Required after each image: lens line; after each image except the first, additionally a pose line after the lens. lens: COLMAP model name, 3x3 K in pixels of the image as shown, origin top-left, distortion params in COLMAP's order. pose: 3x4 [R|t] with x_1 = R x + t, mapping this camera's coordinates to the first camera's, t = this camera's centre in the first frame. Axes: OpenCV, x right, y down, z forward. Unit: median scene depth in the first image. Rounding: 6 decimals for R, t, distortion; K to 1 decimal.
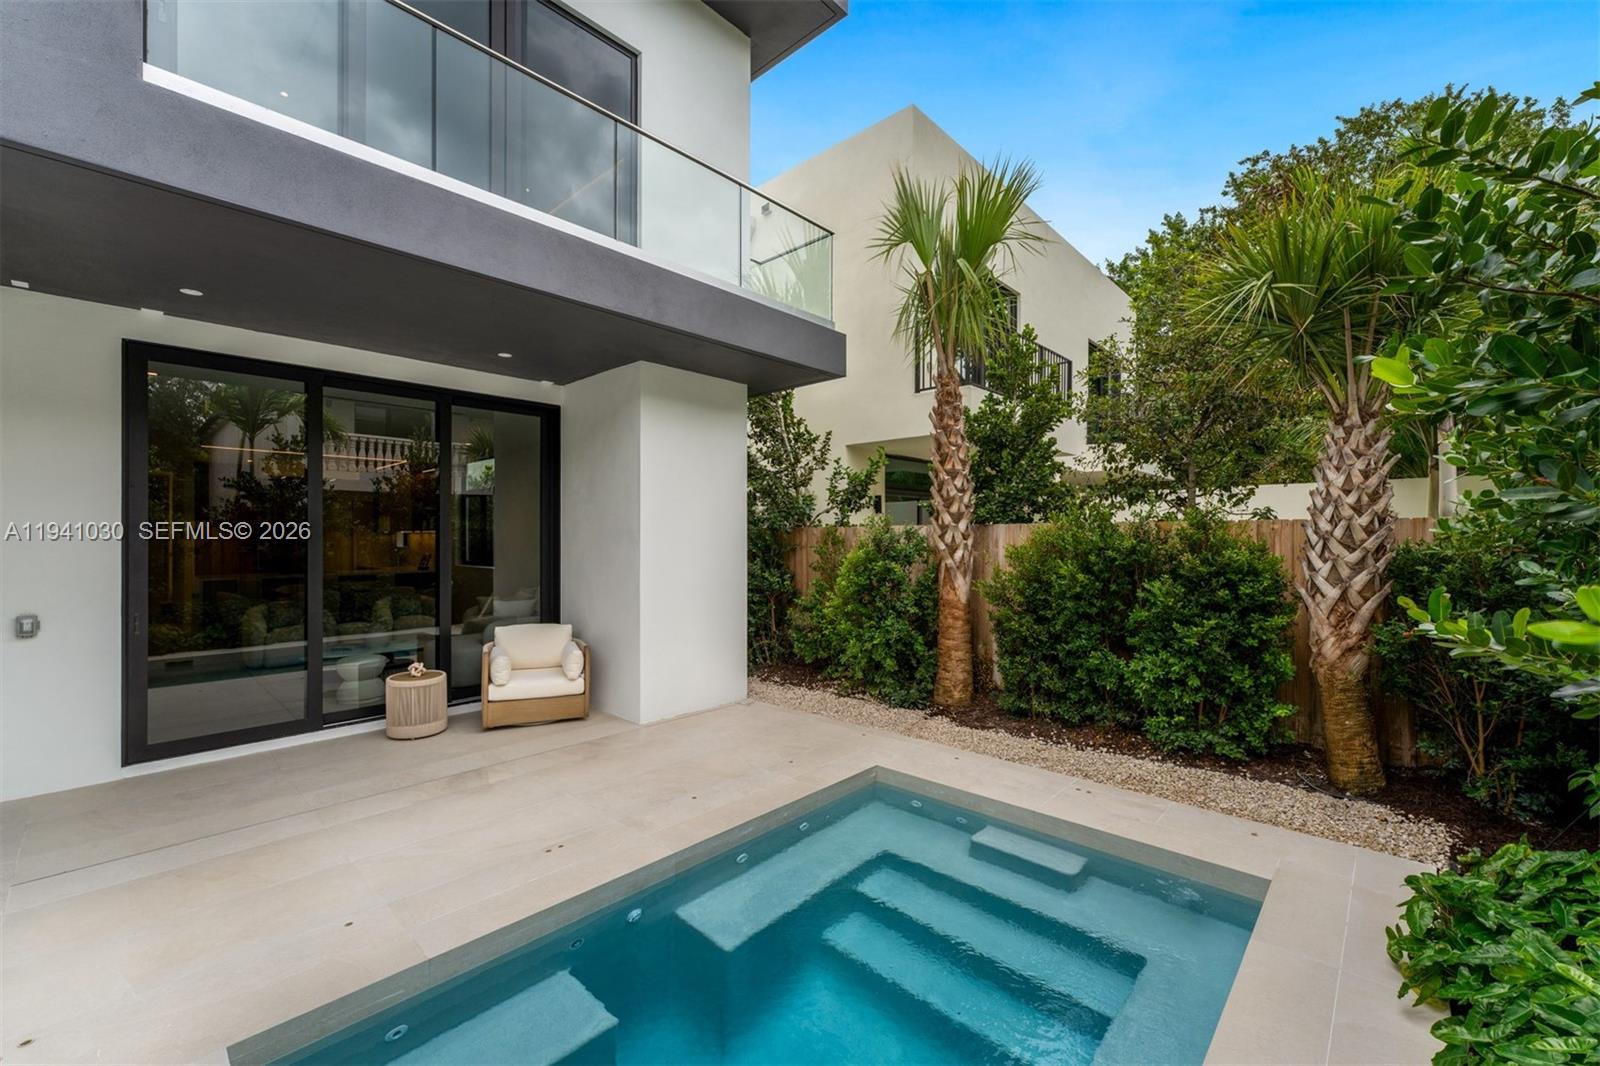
lens RADIAL K [[639.9, 0, 800.0], [0, 639.9, 533.0], [0, 0, 1]] dist [-0.000606, -0.000283]
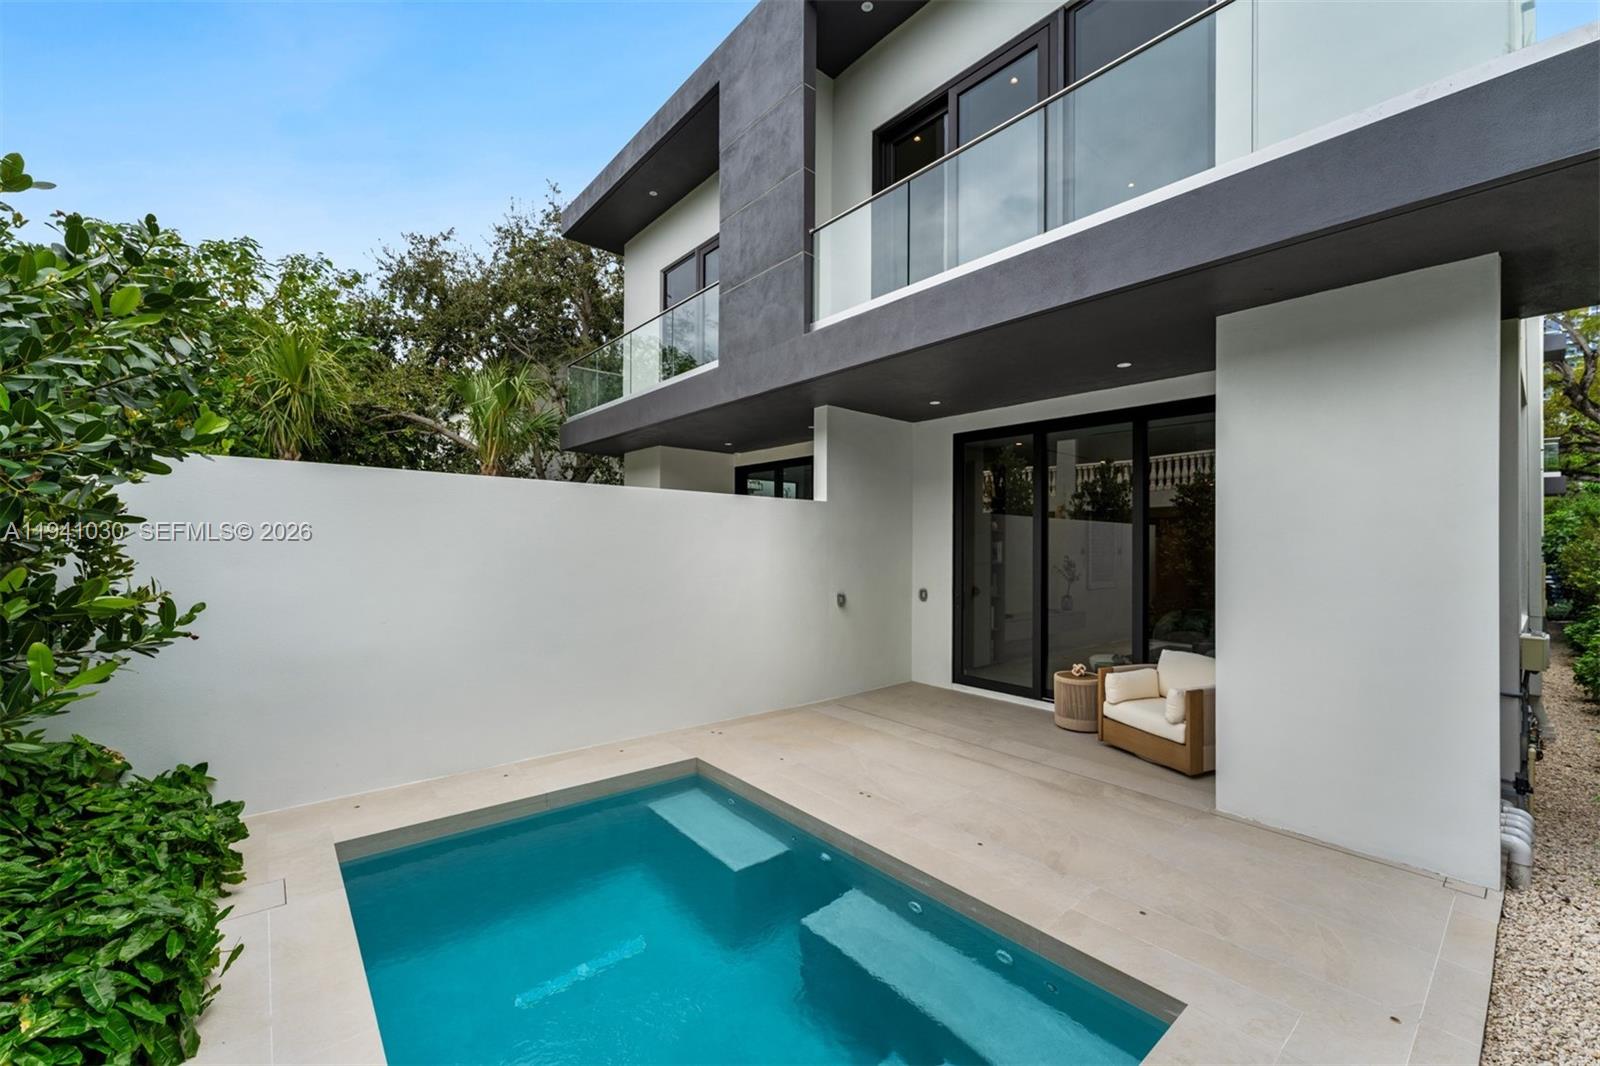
lens RADIAL K [[639.9, 0, 800.0], [0, 639.9, 533.0], [0, 0, 1]] dist [-0.000606, -0.000283]
pose [[-0.111799, -0.019102, -0.993547, 0.709863], [-0.009125, 0.999793, -0.018195, -0.001883], [0.993689, 0.007032, -0.111950, 0.792138]]
